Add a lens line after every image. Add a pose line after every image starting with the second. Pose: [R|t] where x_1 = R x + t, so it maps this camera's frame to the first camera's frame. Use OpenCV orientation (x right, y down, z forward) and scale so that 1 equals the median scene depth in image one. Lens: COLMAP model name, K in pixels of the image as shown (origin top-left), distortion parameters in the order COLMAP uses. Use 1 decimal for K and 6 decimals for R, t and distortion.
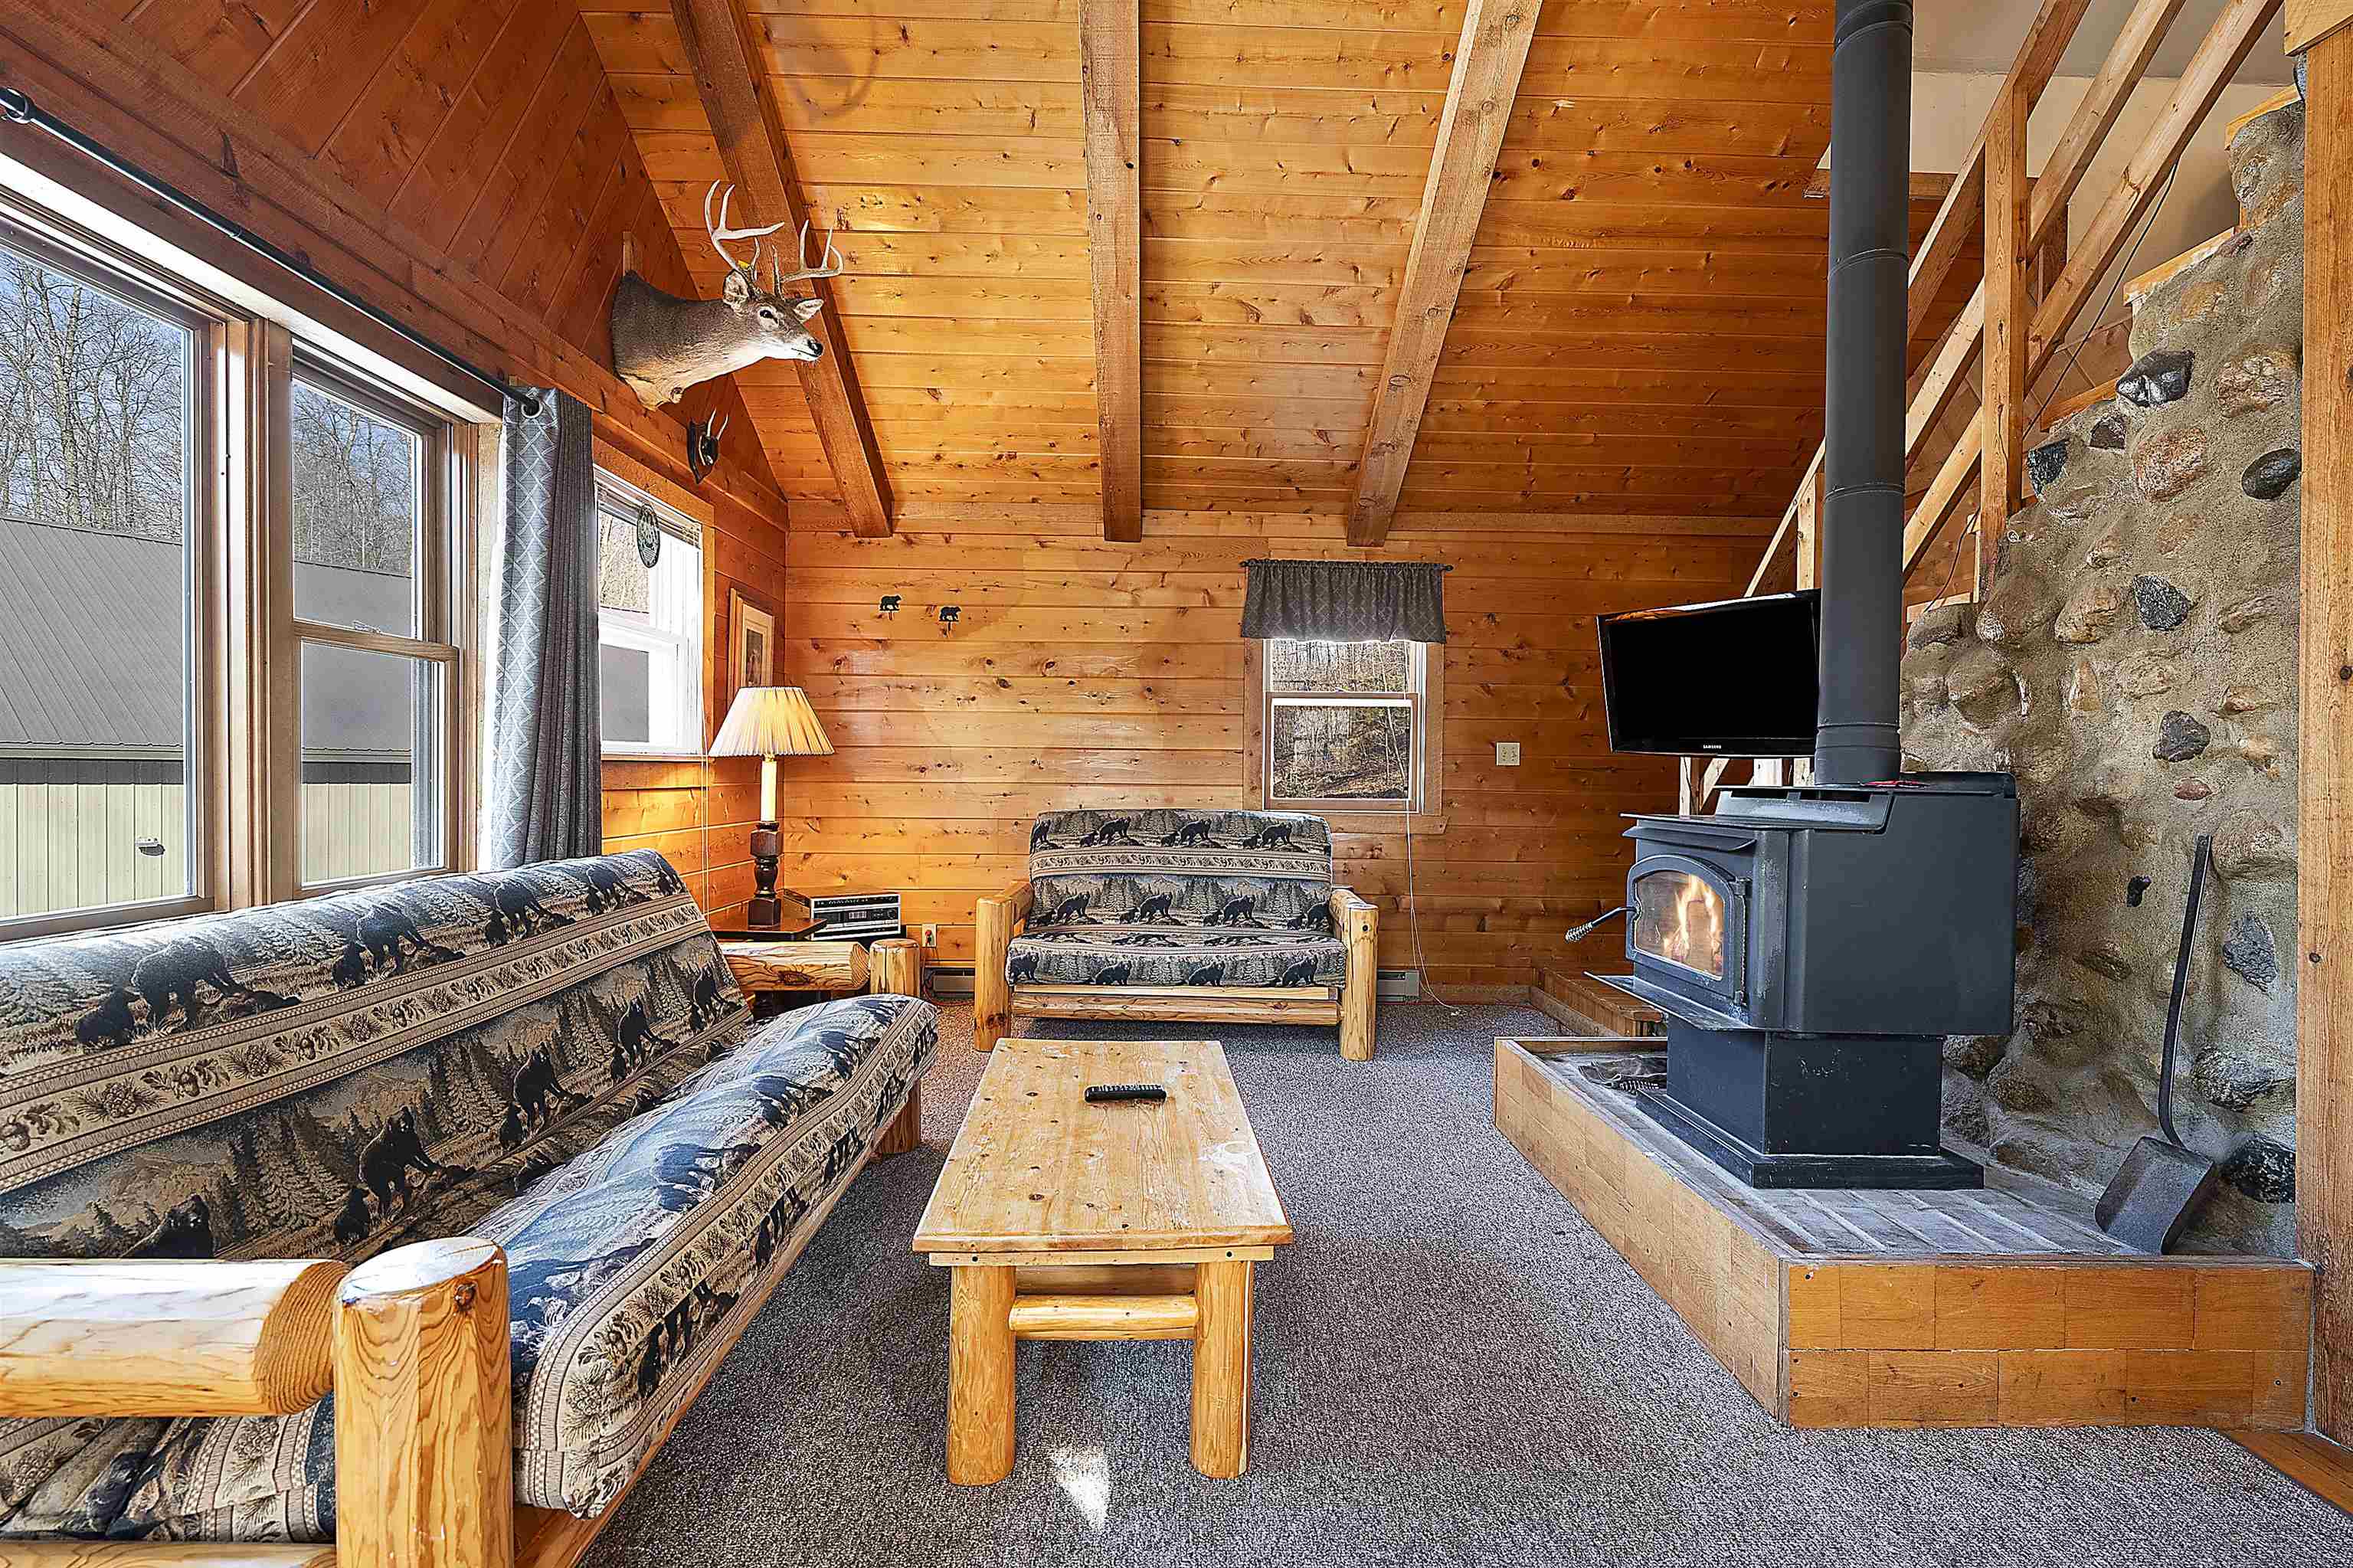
lens RADIAL K [[1029.2, 0, 1176.5], [0, 1029.2, 784.0], [0, 0, 1]] dist [-0.000756, -0.000222]
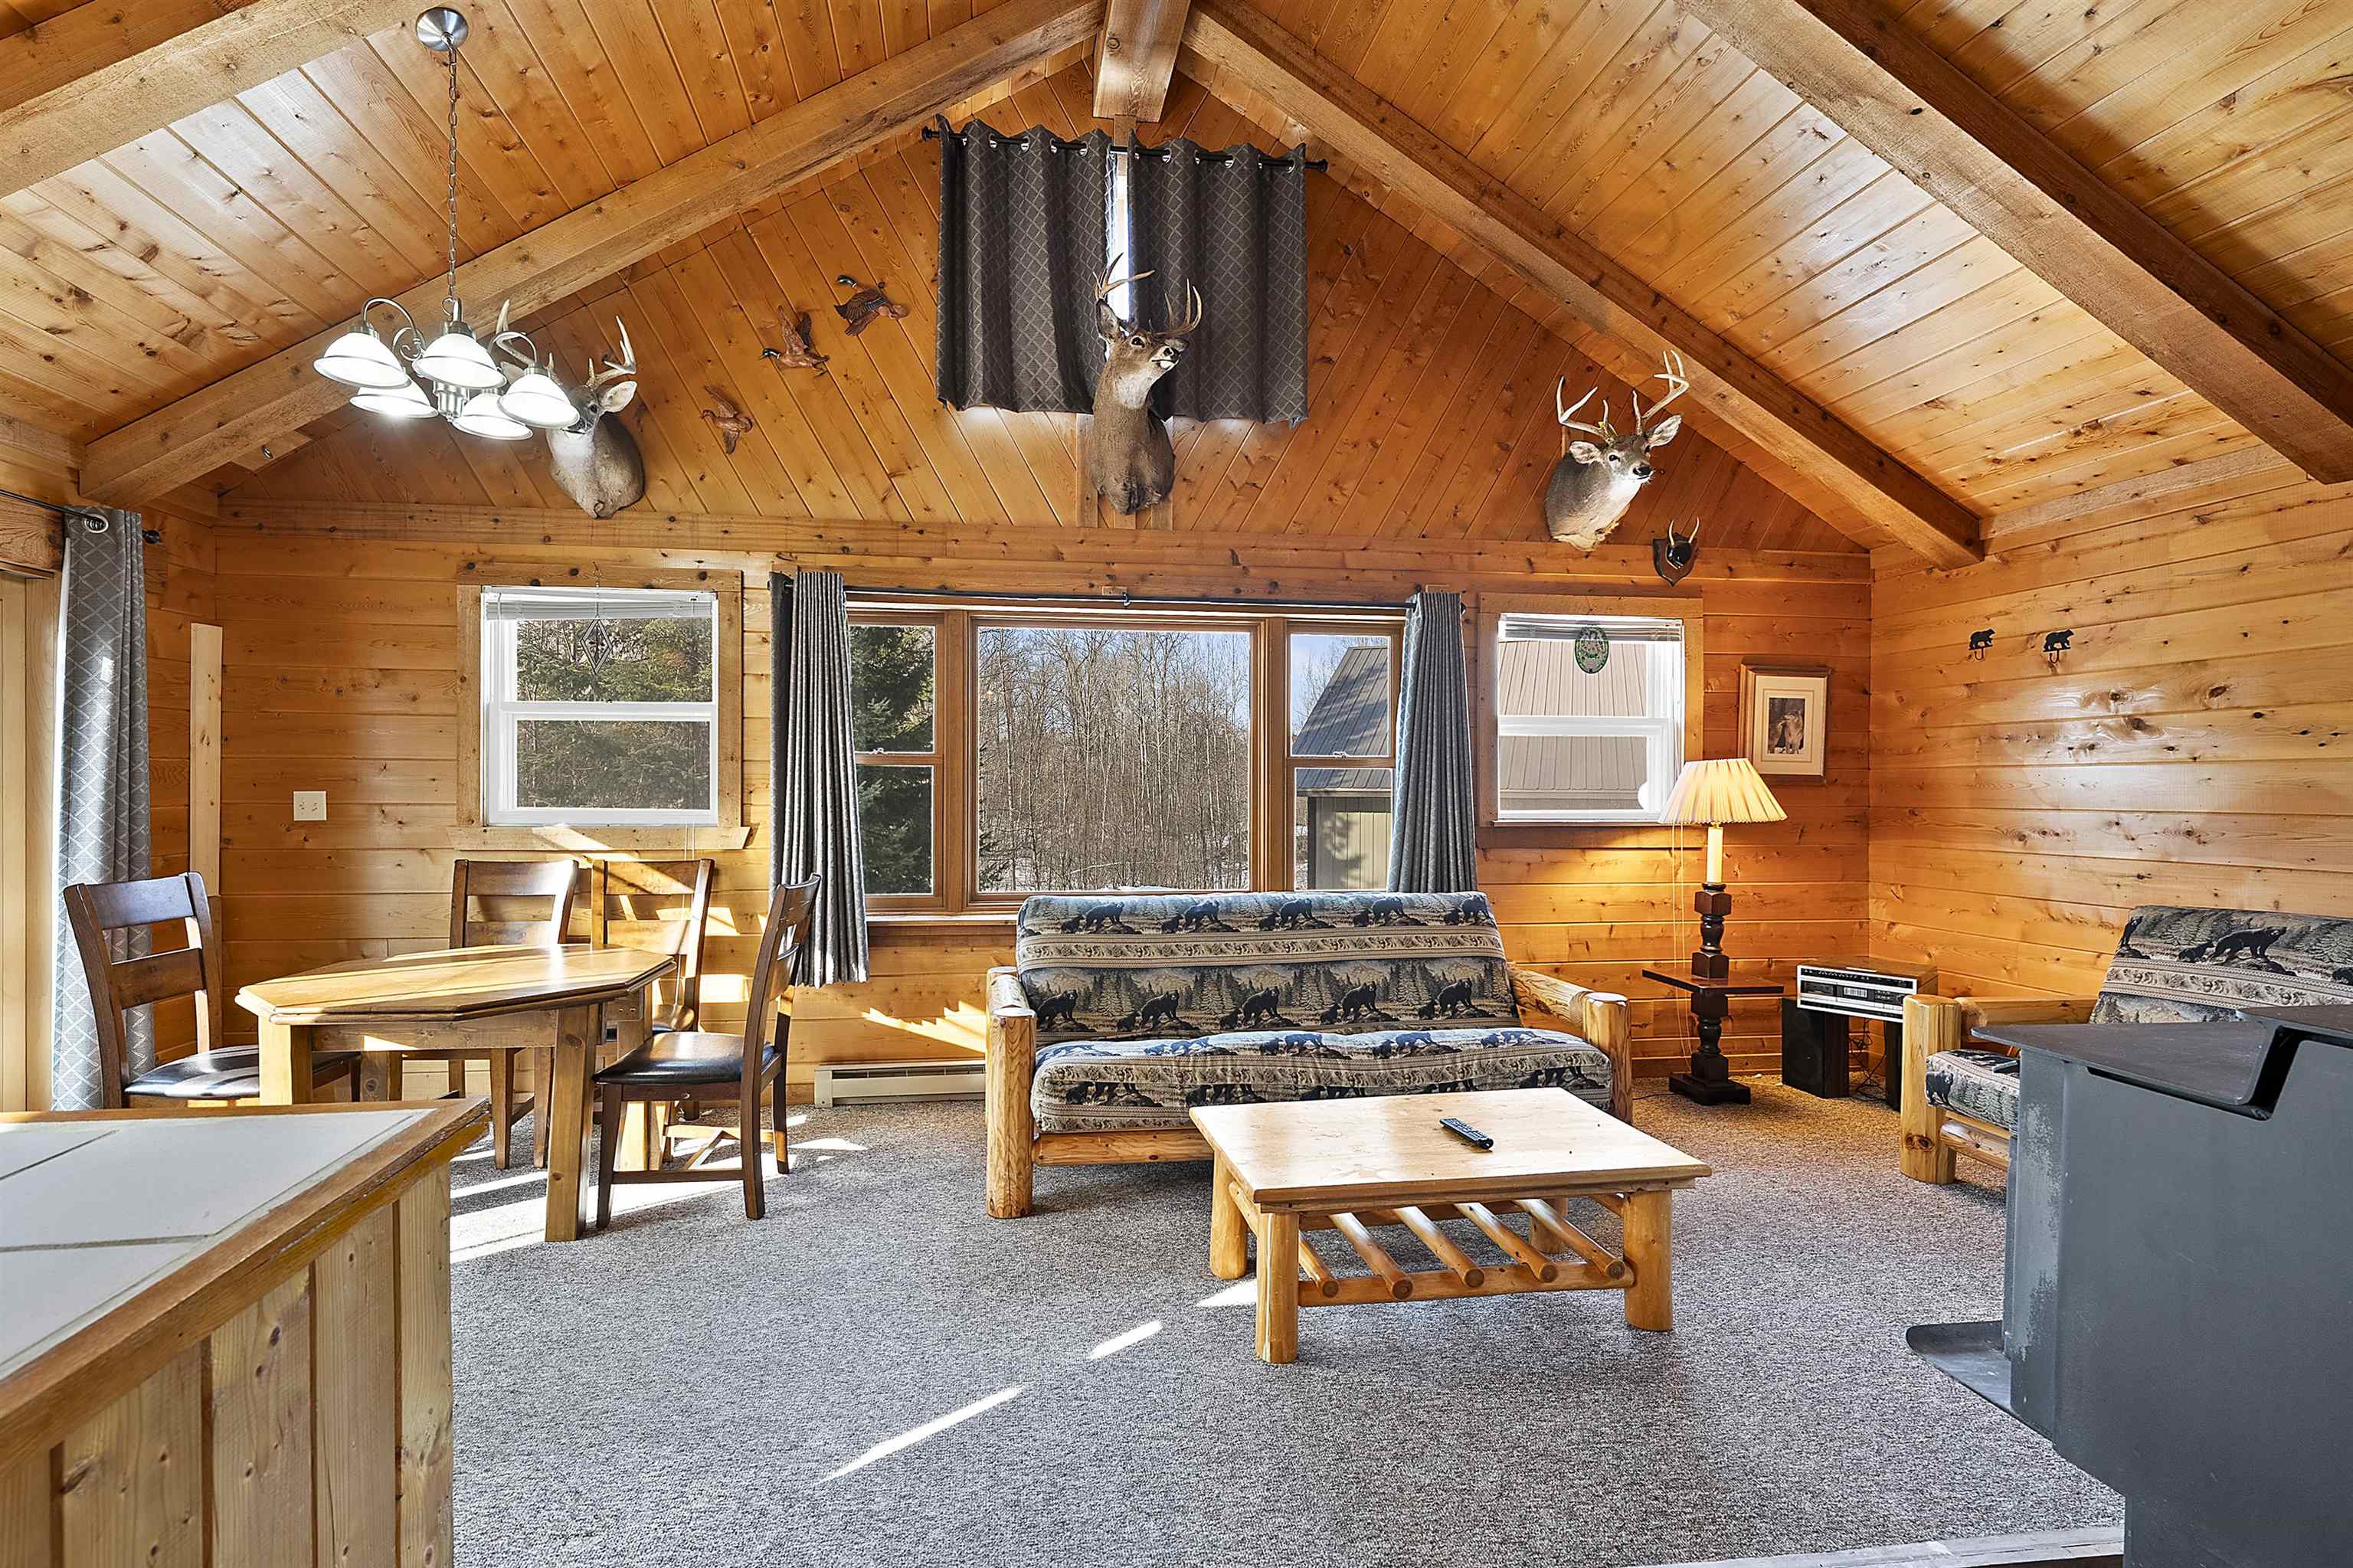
lens RADIAL K [[972.0, 0, 1103.5], [0, 972.0, 789.1], [0, 0, 1]] dist [-0.001896, -0.000422]
pose [[0.097791, -0.010104, -0.995156, 0.564710], [-0.015021, 0.999820, -0.011628, -0.041354], [0.995094, 0.016085, 0.097622, 0.258432]]
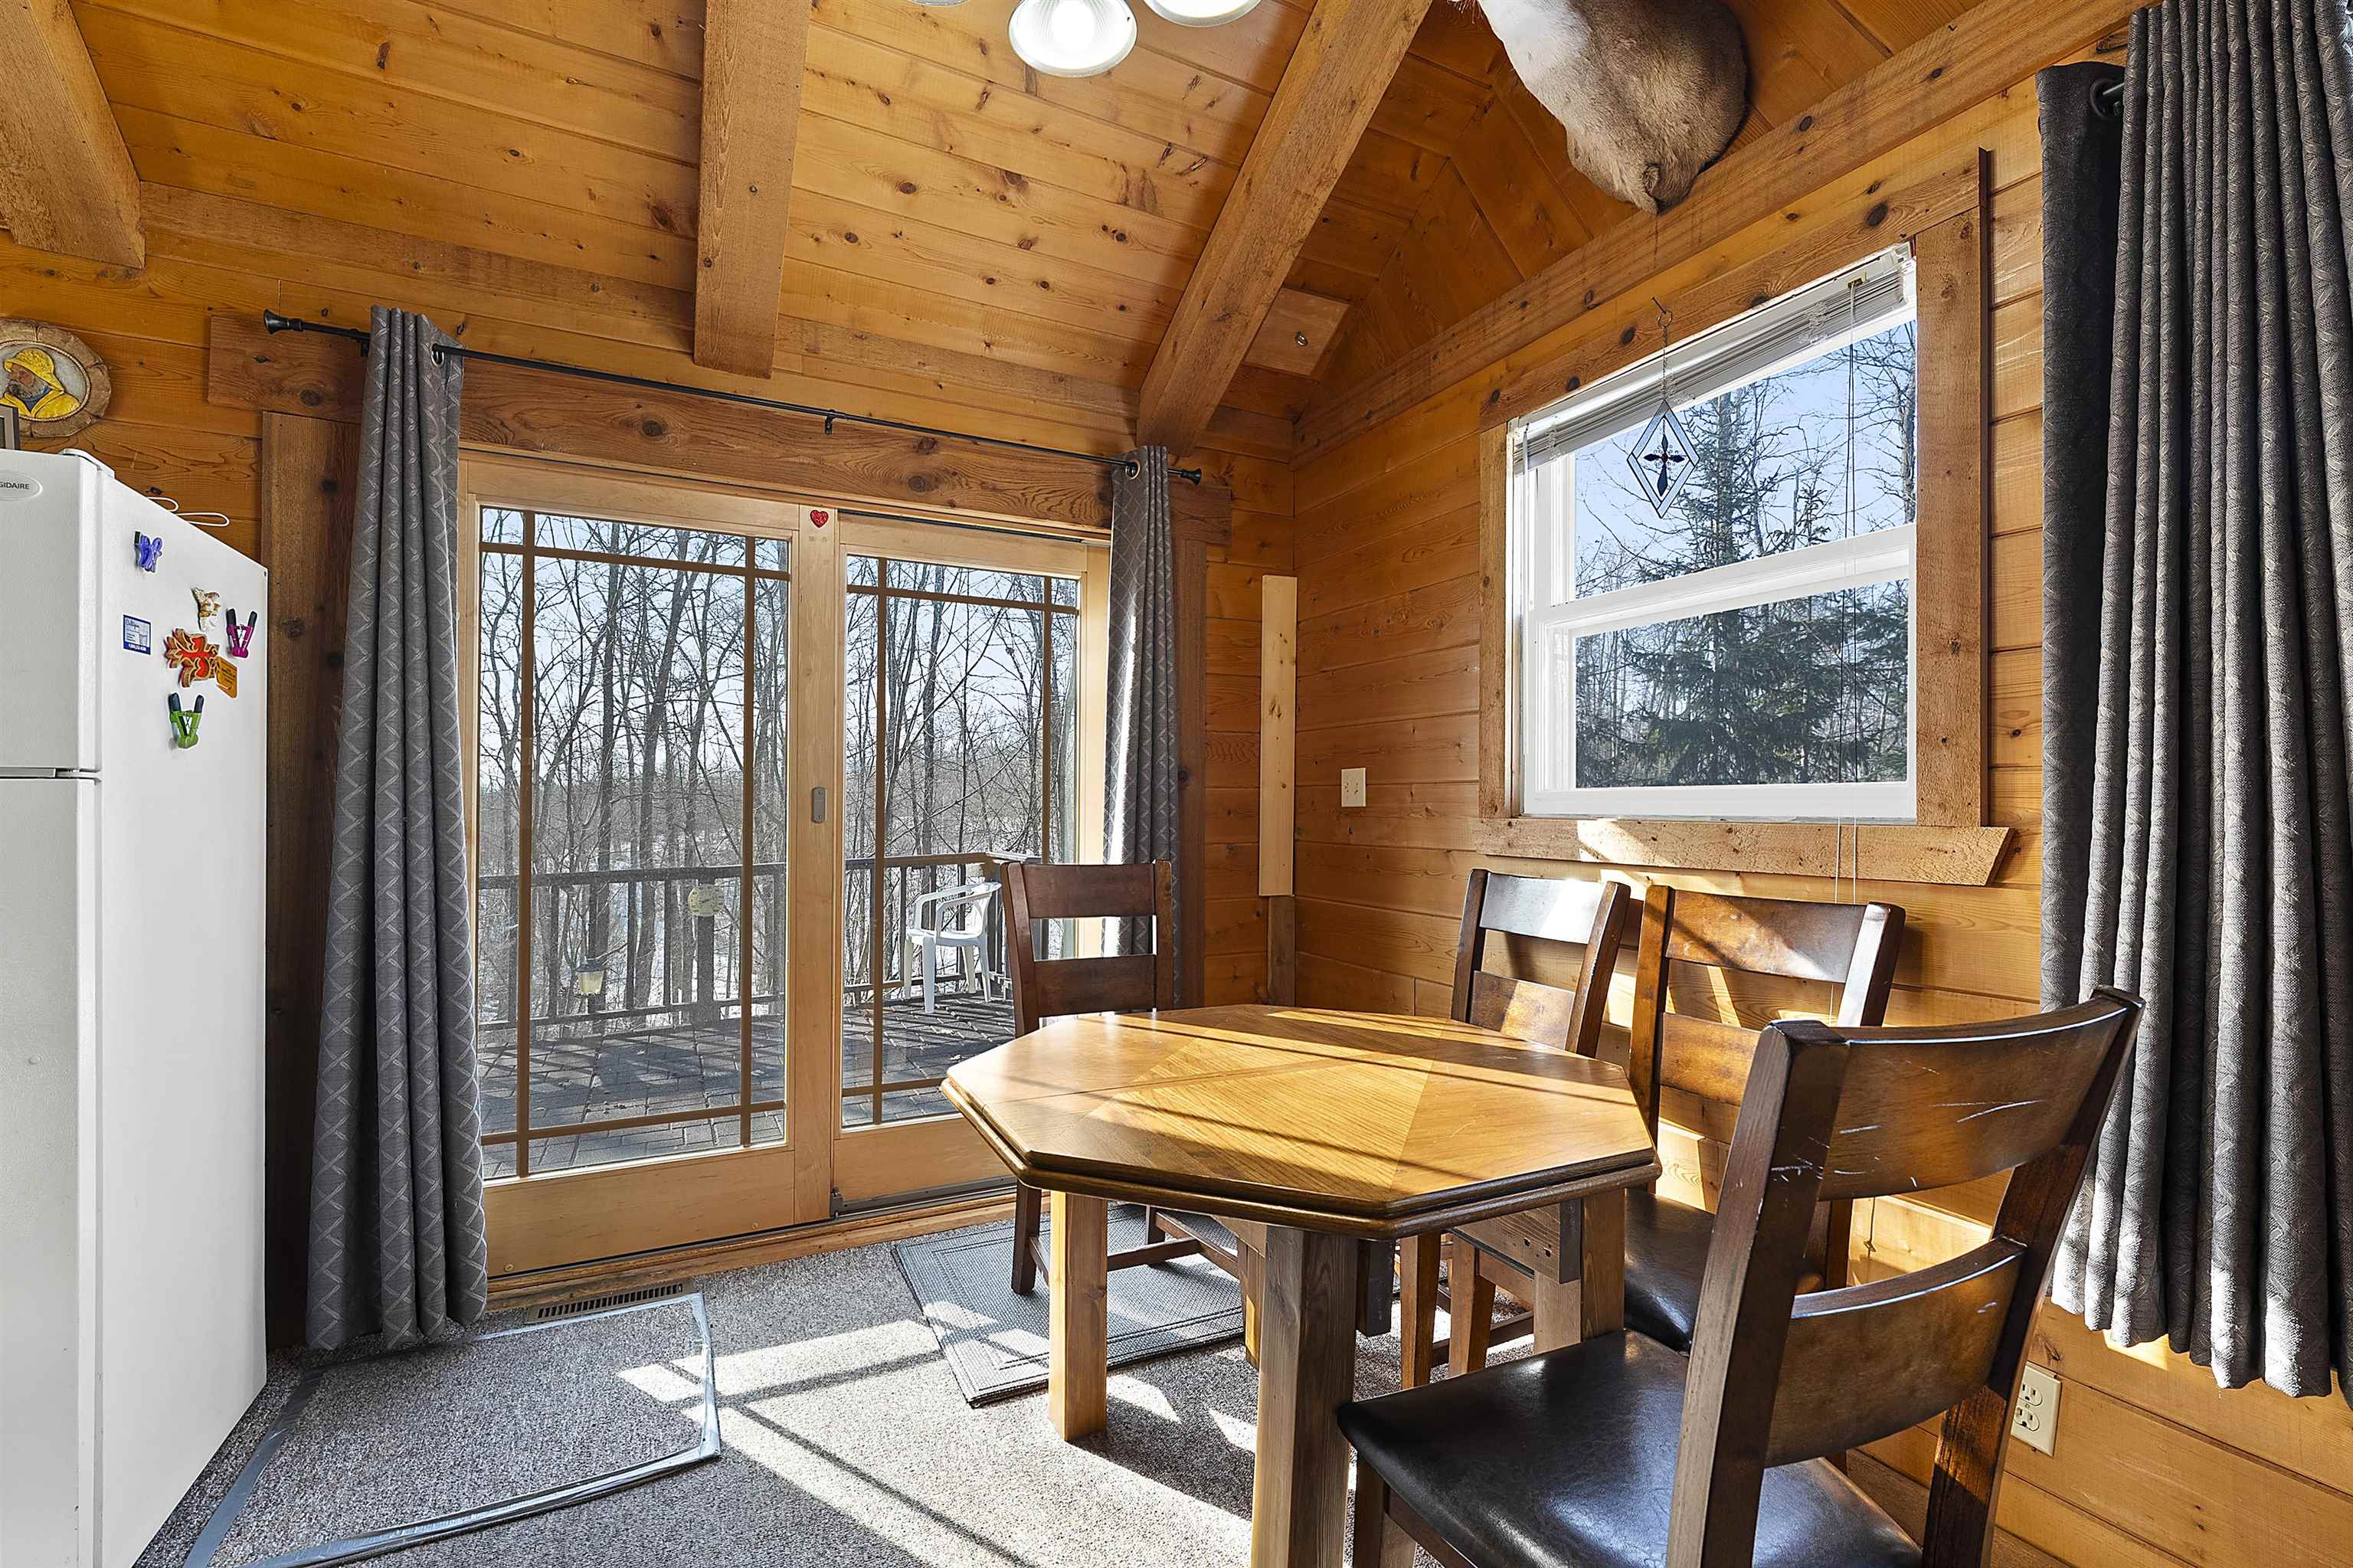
lens RADIAL K [[1014.0, 0, 1175.7], [0, 1014.0, 796.6], [0, 0, 1]] dist [0.000103, -0.000146]
pose [[-0.903497, -0.023533, -0.427948, -0.008176], [-0.024360, 0.999697, -0.003545, -0.011762], [0.427902, 0.007222, -0.903796, 0.206537]]
